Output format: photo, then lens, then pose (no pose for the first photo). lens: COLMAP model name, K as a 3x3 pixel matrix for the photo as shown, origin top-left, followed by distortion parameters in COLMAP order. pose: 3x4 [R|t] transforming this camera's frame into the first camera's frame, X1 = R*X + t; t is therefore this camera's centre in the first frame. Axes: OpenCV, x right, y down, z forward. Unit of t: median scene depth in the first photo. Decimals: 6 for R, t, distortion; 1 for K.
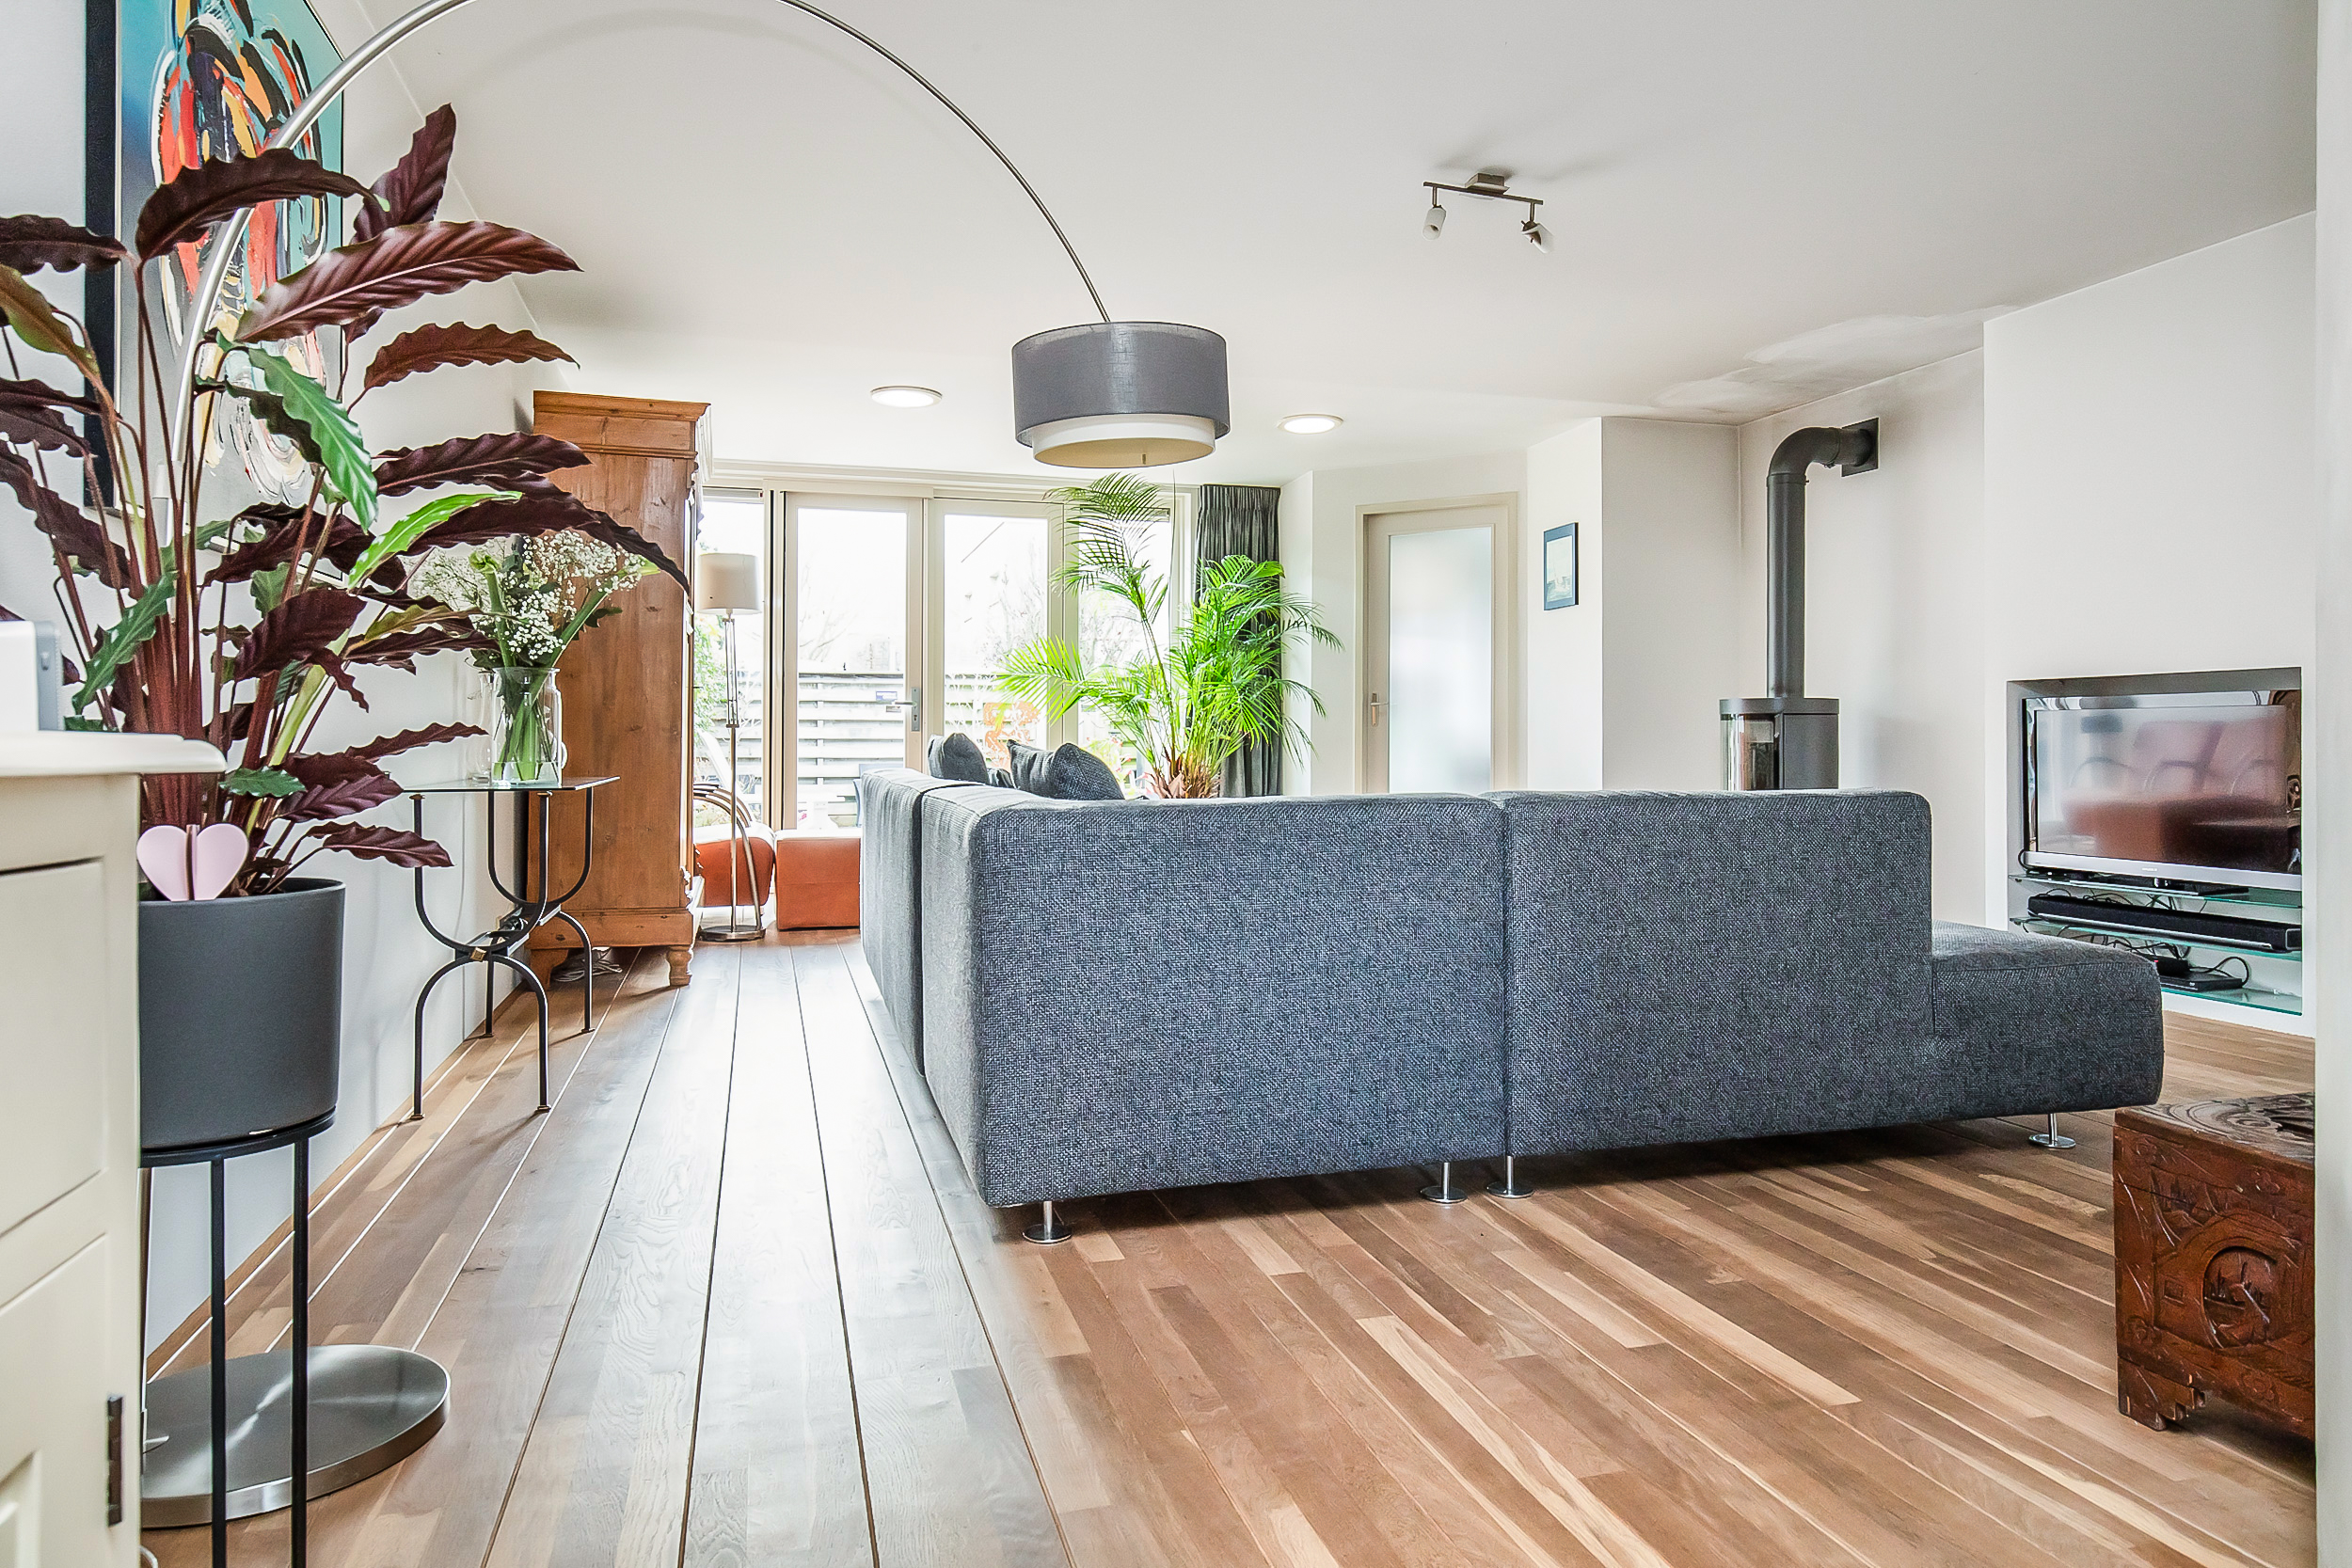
lens RADIAL K [[1463.3, 0, 1181.5], [0, 1463.3, 753.7], [0, 0, 1]] dist [0.001497, 0.000604]
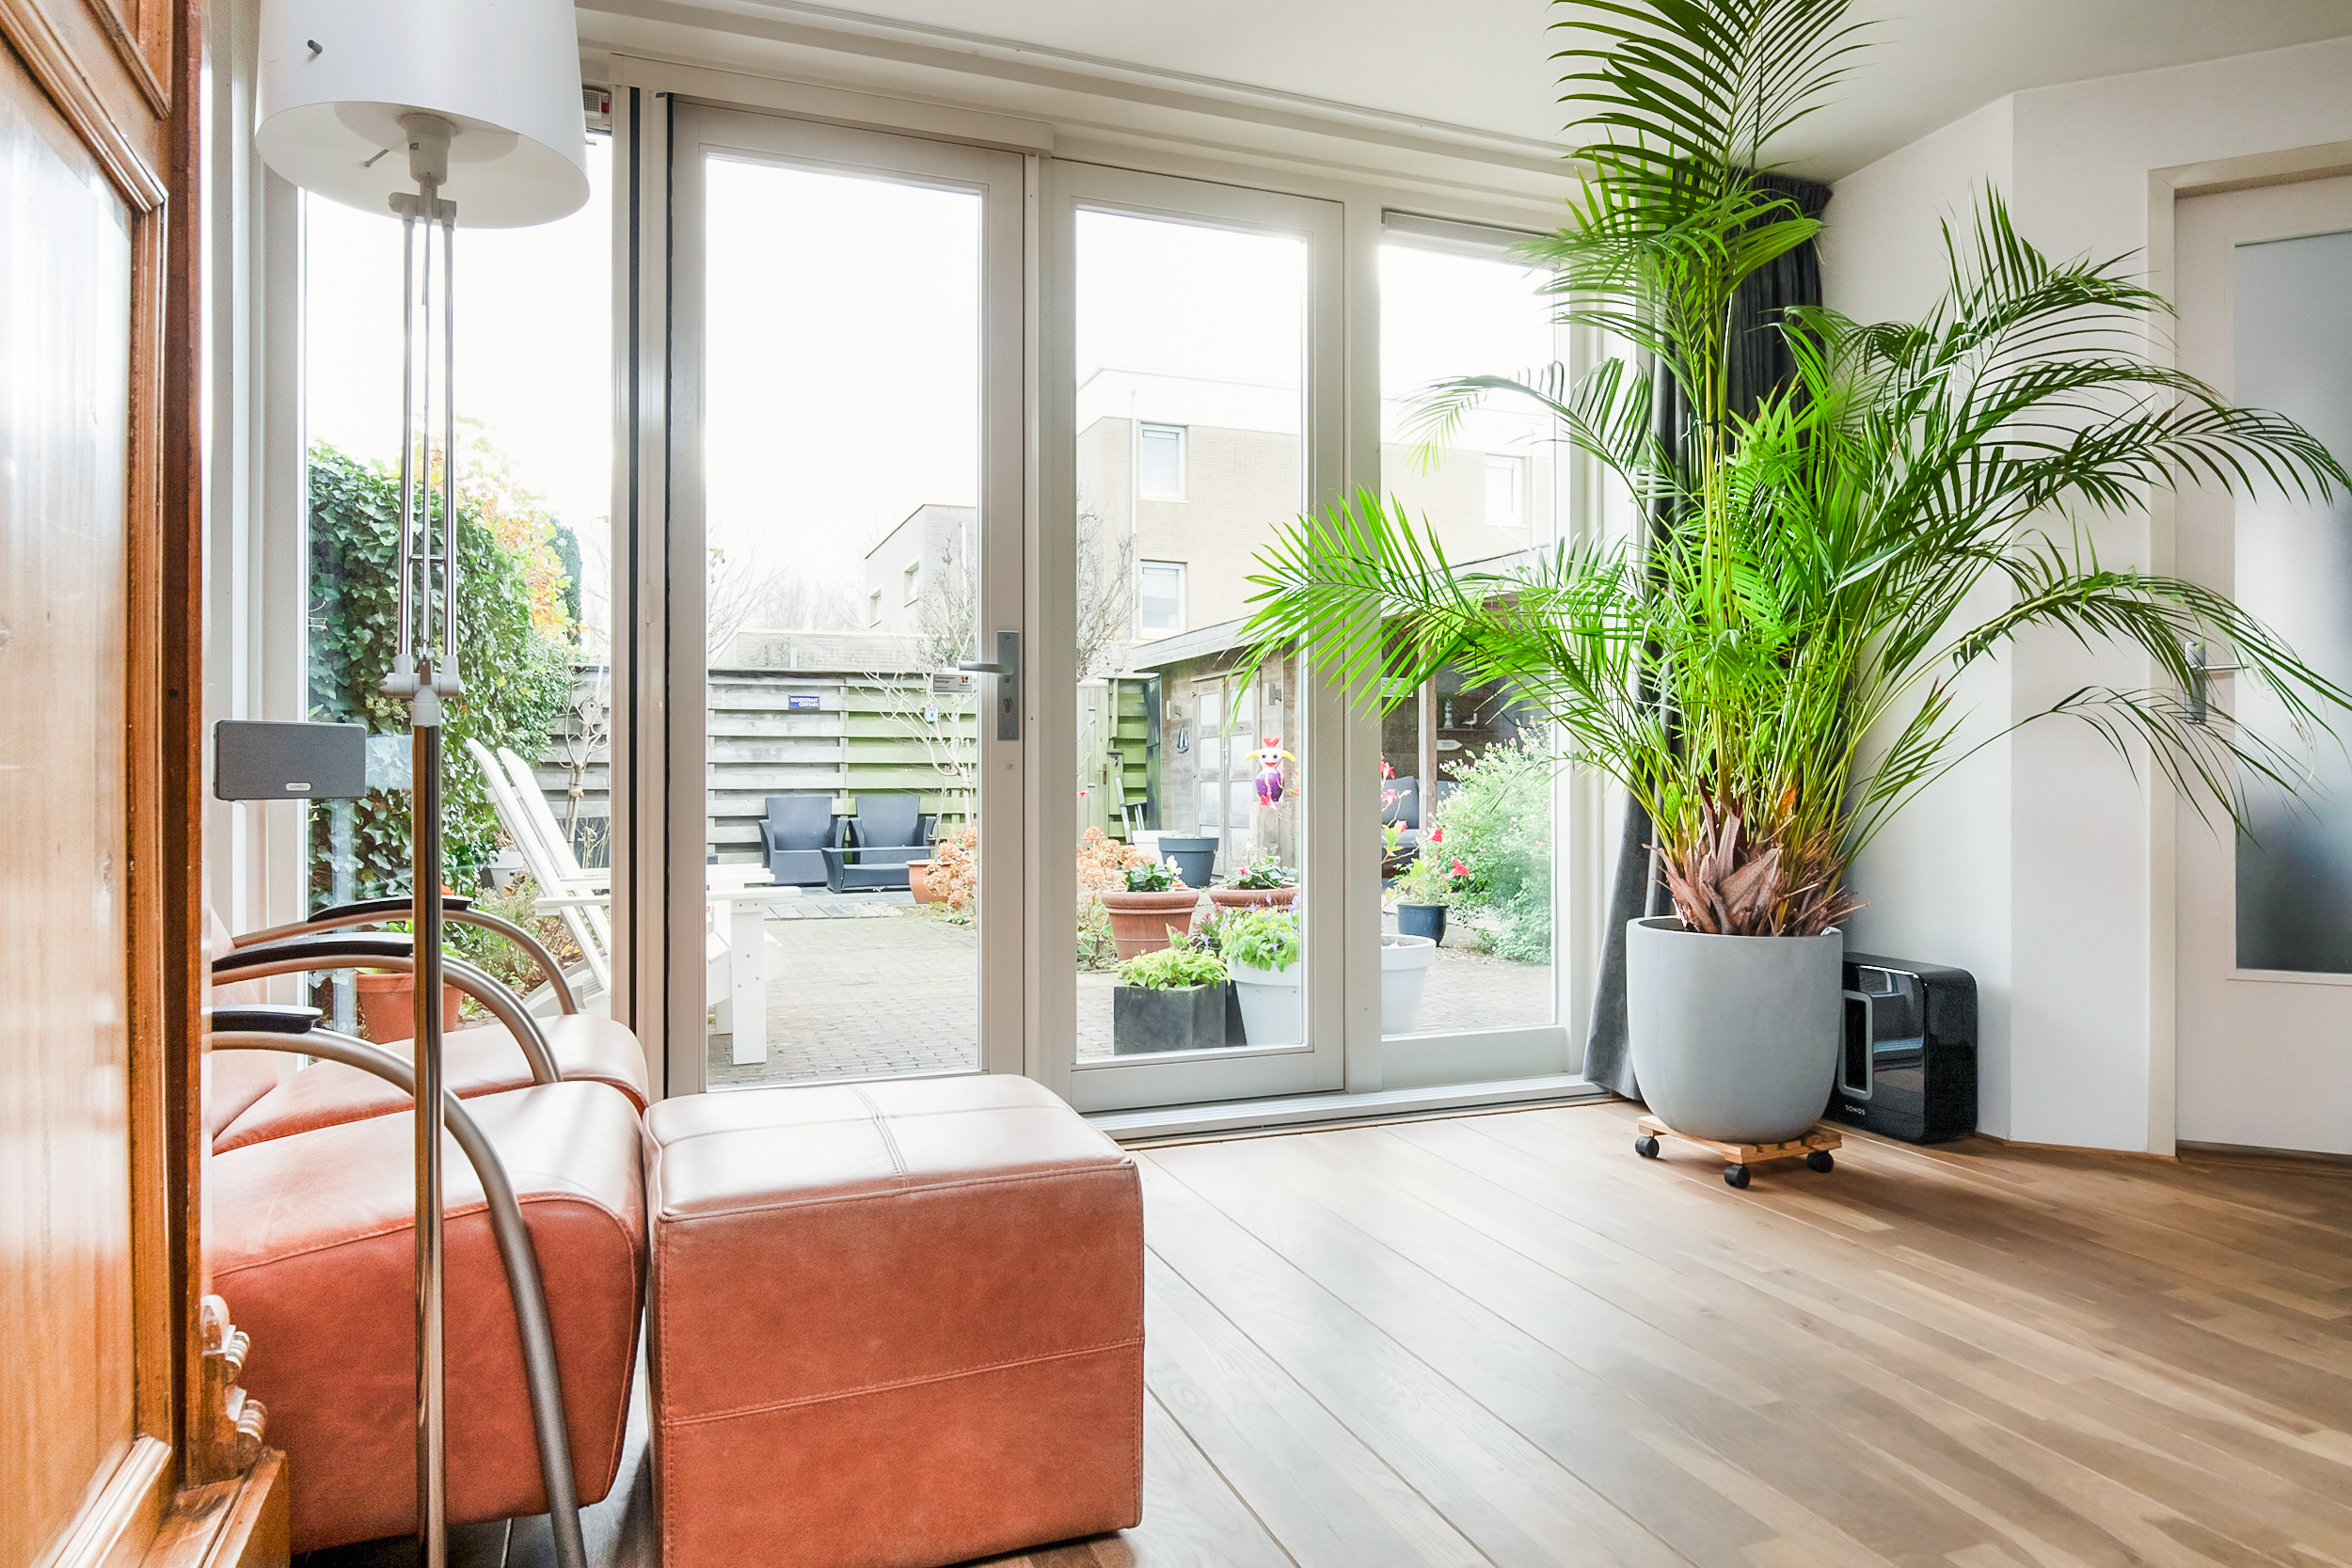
lens RADIAL K [[1463.3, 0, 1181.5], [0, 1463.3, 753.7], [0, 0, 1]] dist [0.001497, 0.000604]
pose [[0.996825, -0.006227, 0.079375, -0.420279], [0.007432, 0.999861, -0.014895, -0.013976], [-0.079271, 0.015437, 0.996734, 1.532225]]
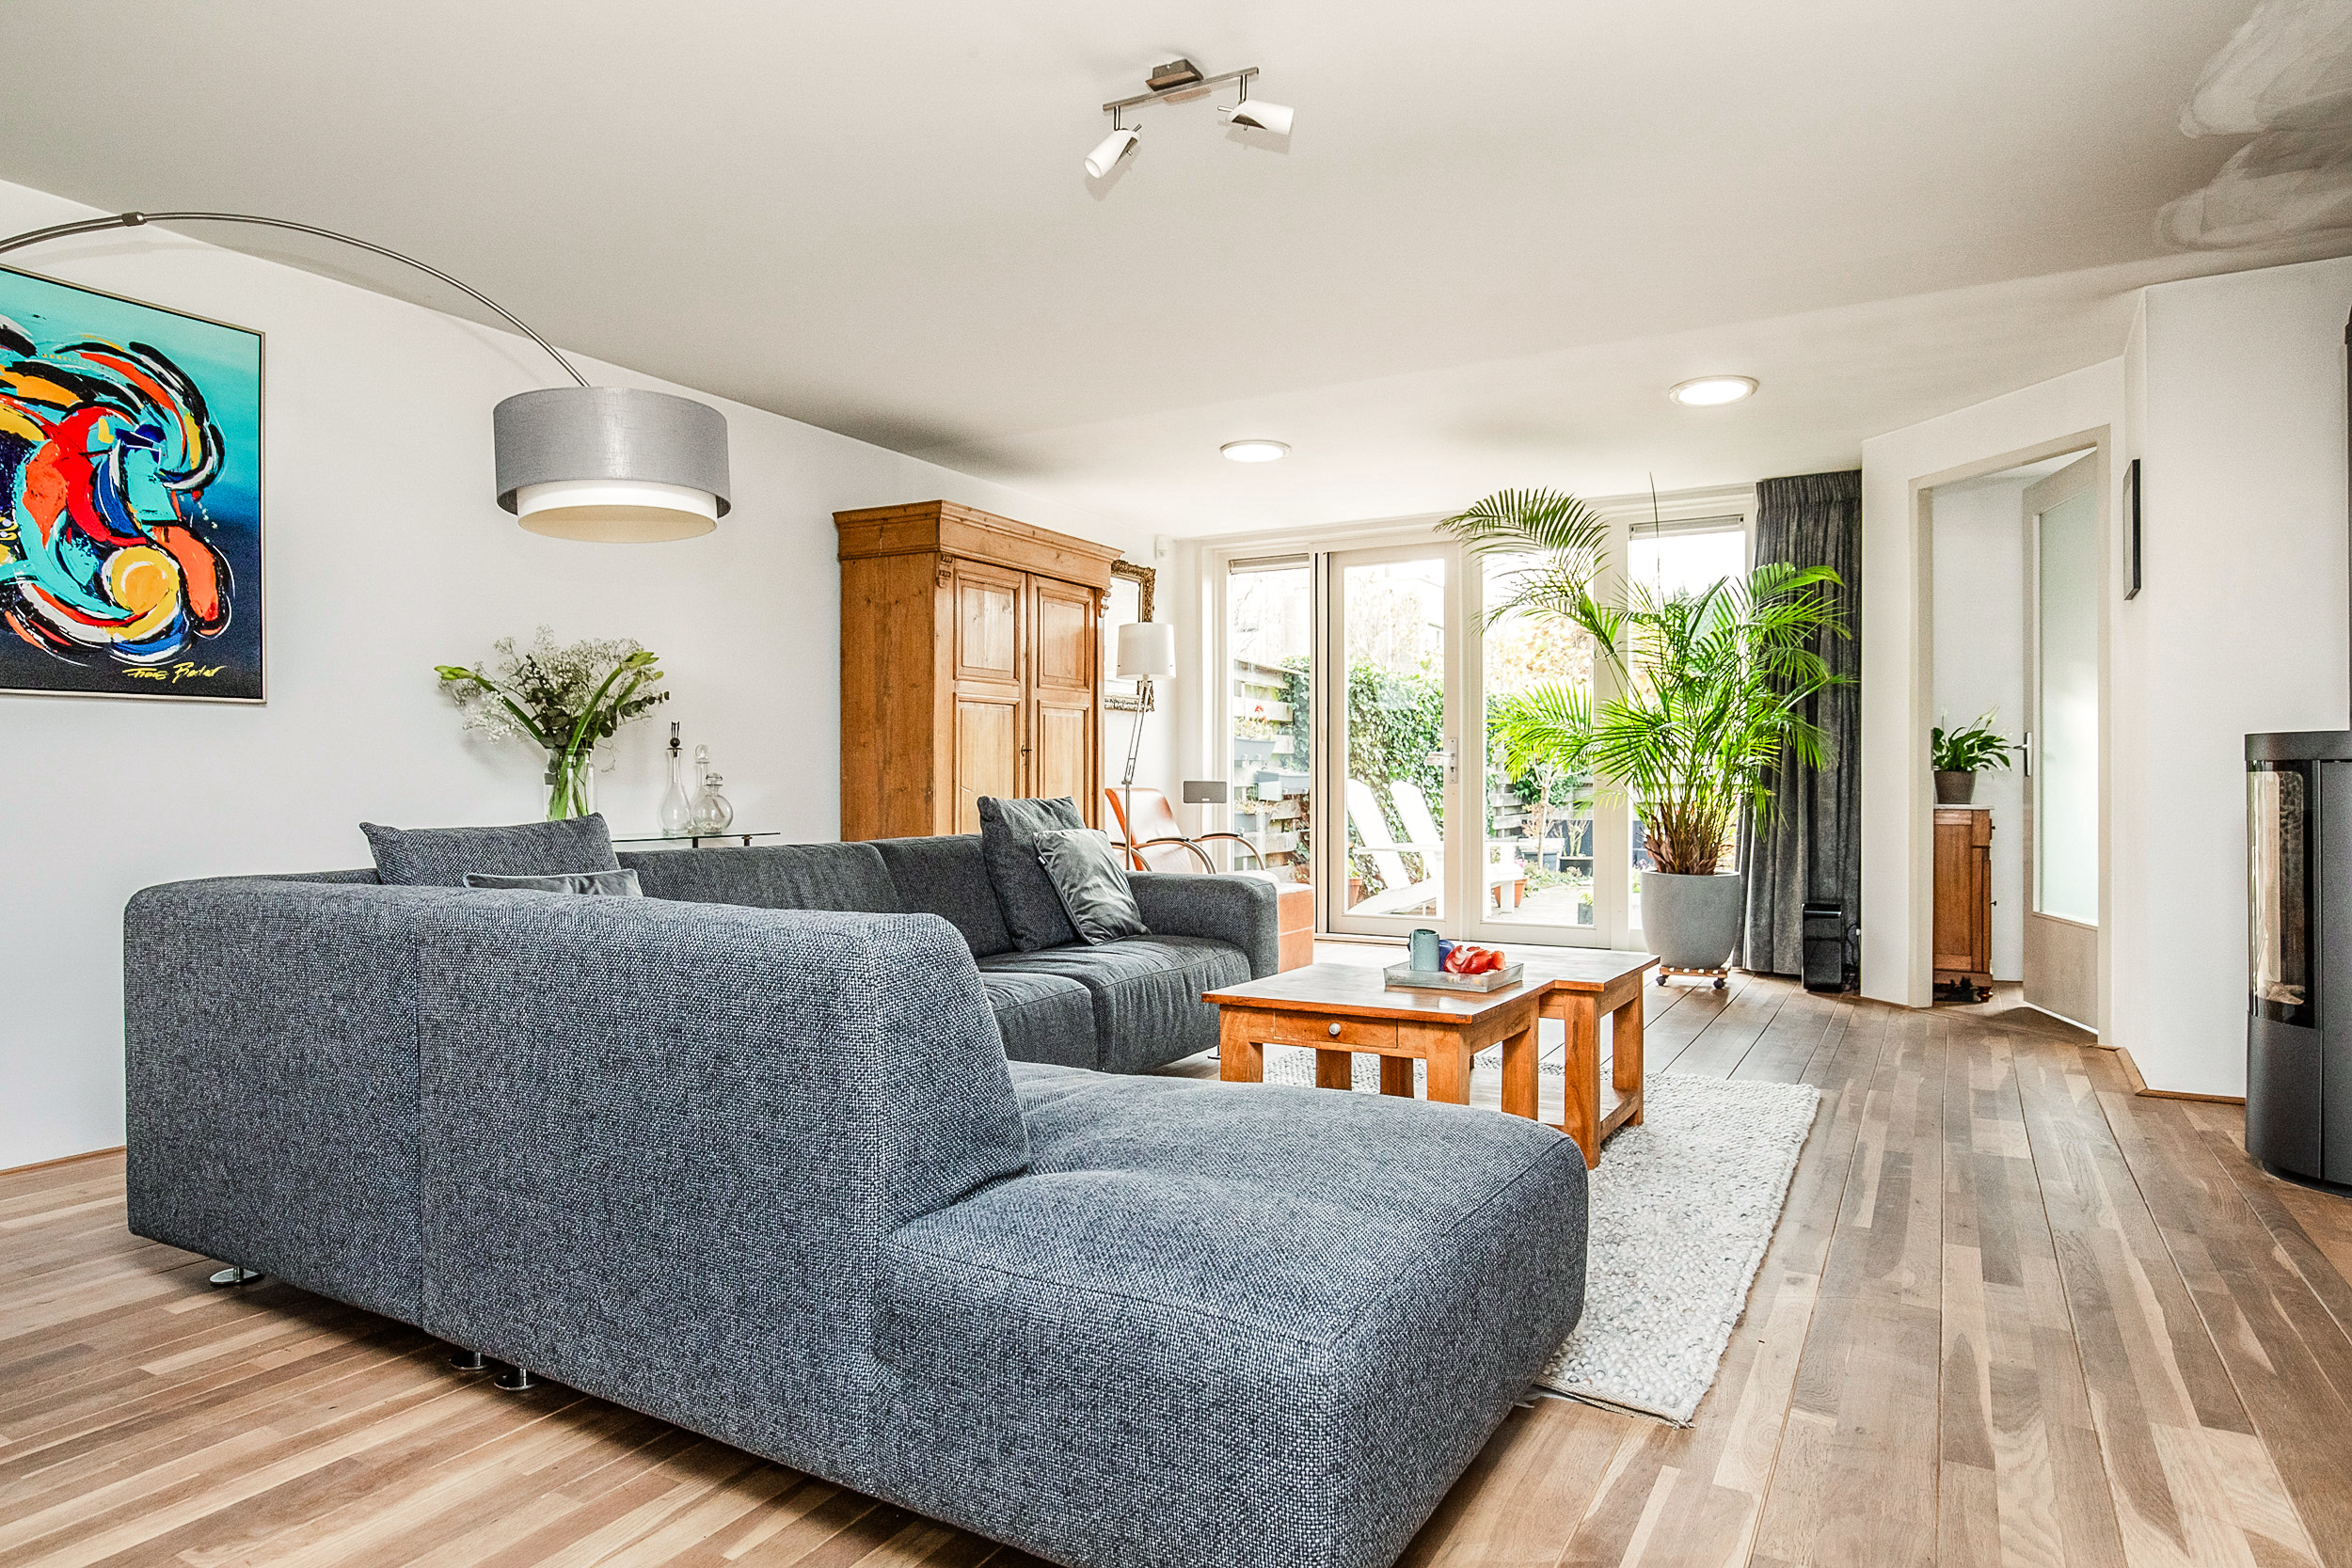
lens RADIAL K [[1363.2, 0, 1176.0], [0, 1363.2, 784.0], [0, 0, 1]] dist [-0.003355, 0.000725]
pose [[0.693160, -0.000976, -0.720783, 0.866030], [-0.002658, 0.999989, -0.003911, -0.027402], [0.720779, 0.004627, 0.693150, 0.616800]]
